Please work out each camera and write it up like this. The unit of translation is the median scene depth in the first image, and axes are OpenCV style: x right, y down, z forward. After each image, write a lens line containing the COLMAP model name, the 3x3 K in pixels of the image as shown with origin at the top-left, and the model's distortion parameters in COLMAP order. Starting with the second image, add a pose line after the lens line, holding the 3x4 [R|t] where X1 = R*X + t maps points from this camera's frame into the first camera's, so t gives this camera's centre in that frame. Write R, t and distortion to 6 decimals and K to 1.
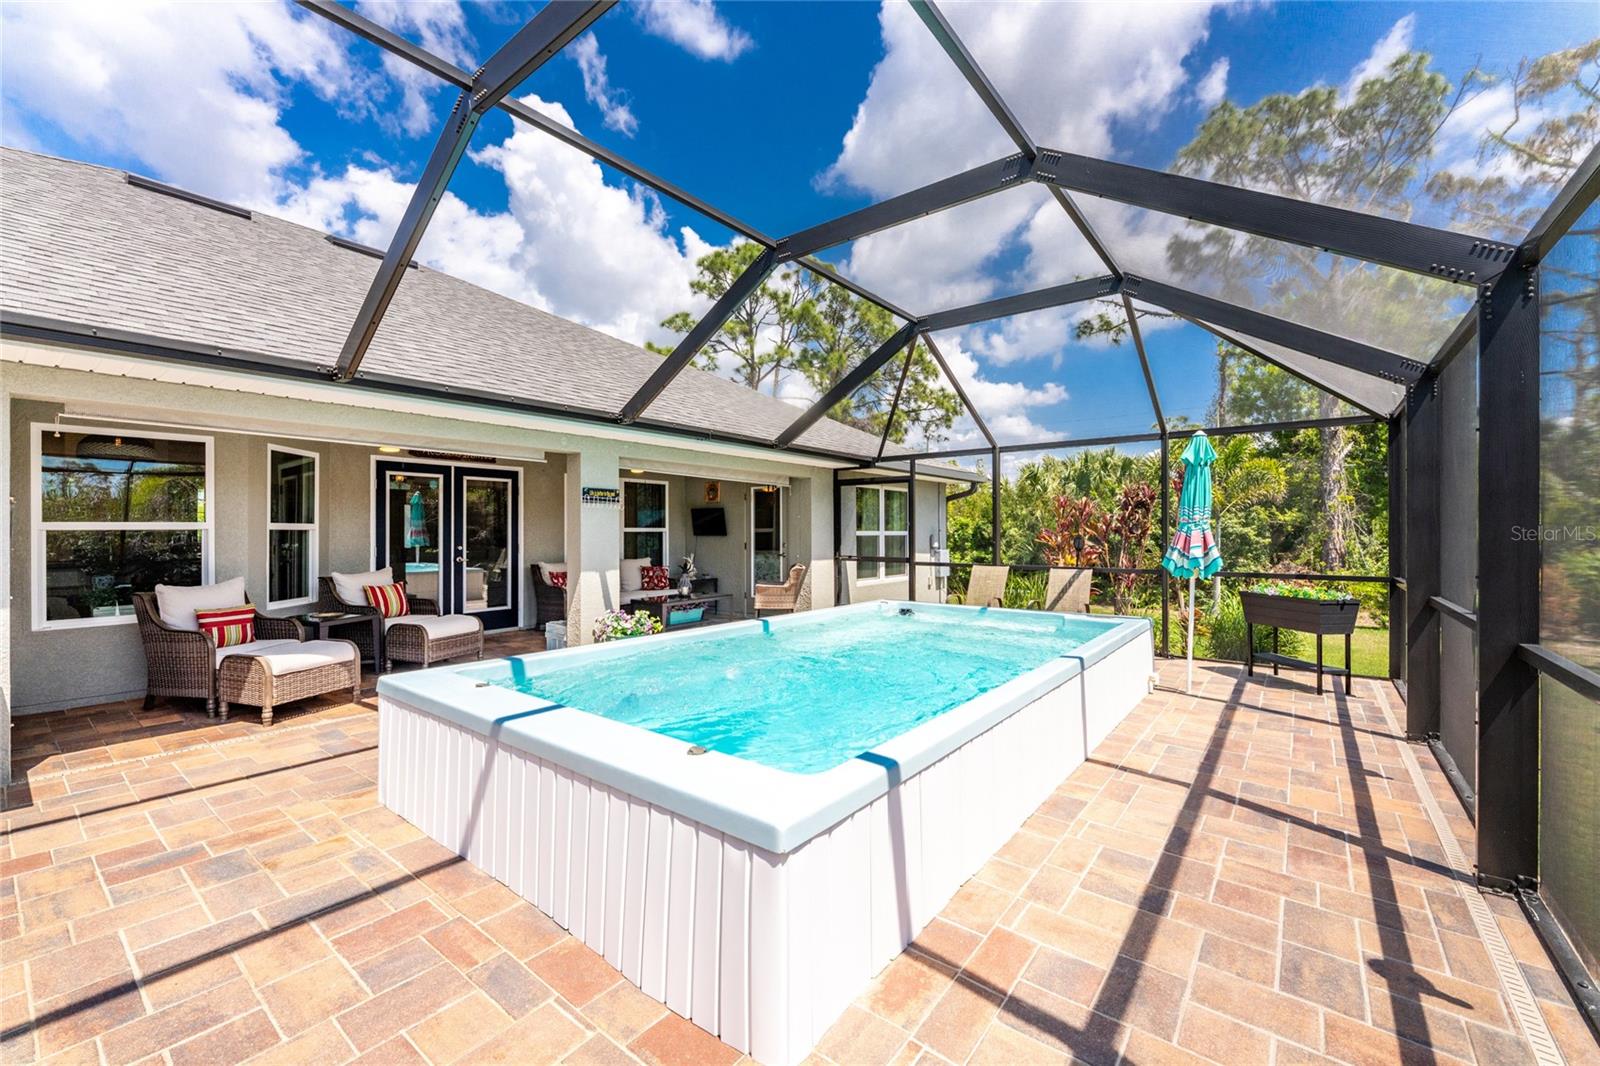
lens RADIAL K [[650.8, 0, 800.0], [0, 650.8, 533.0], [0, 0, 1]] dist [-0.002706, -0.000398]
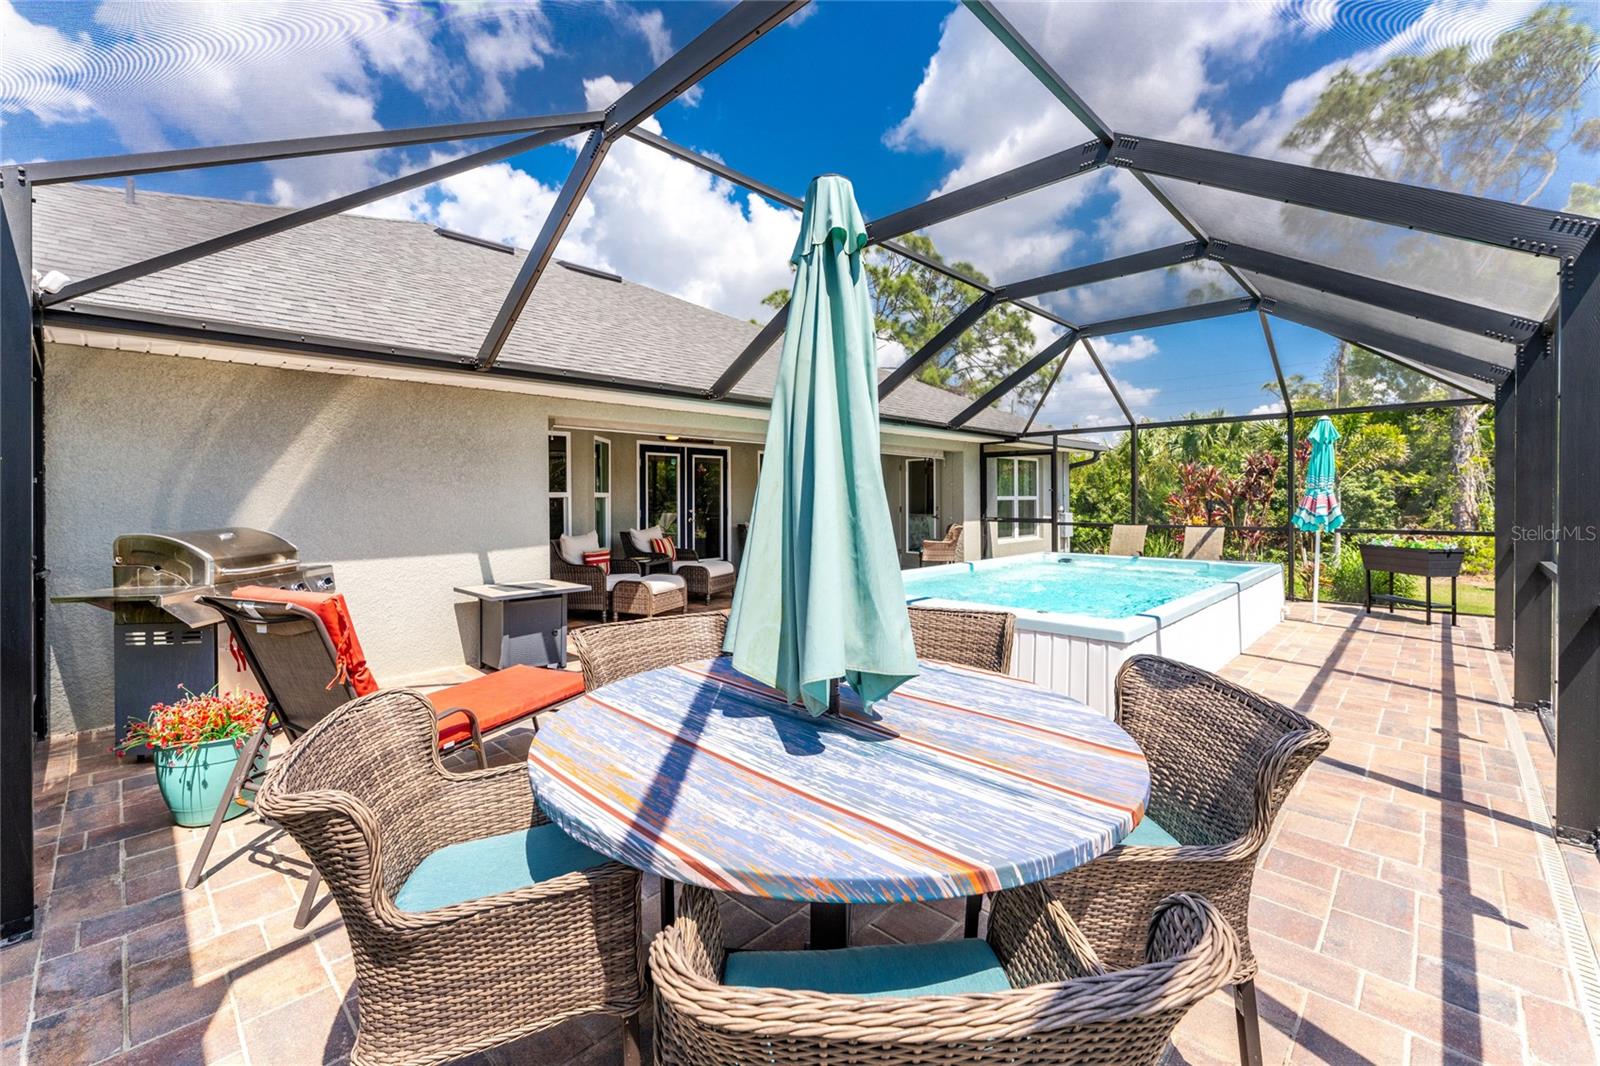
lens RADIAL K [[663.8, 0, 783.0], [0, 663.8, 504.2], [0, 0, 1]] dist [-0.005354, 0.000235]
pose [[0.992171, -0.003776, -0.124826, -0.156750], [0.004825, 0.999956, 0.008103, -0.000033], [0.124790, -0.008641, 0.992146, -0.237899]]
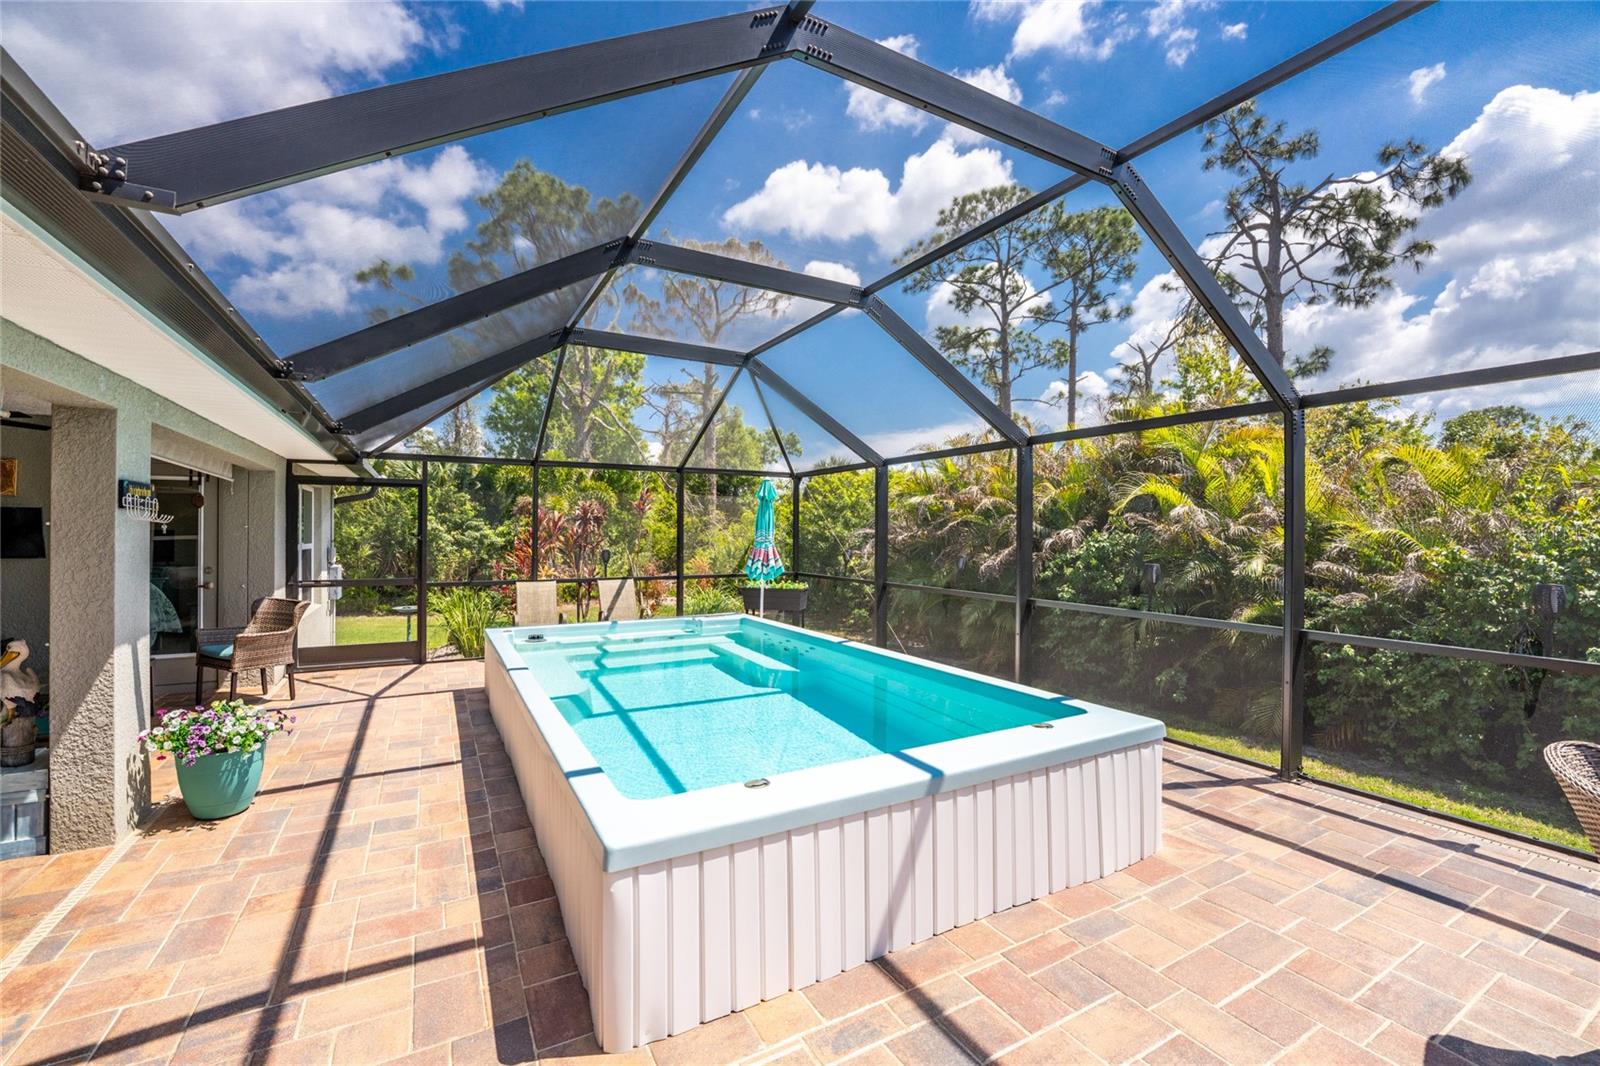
lens RADIAL K [[655.2, 0, 800.0], [0, 655.2, 533.0], [0, 0, 1]] dist [-0.021932, -0.000145]
pose [[0.387455, -0.000259, 0.921889, -0.389188], [-0.000834, 0.999999, 0.000631, -0.020038], [-0.921888, -0.001013, 0.387455, 0.217407]]
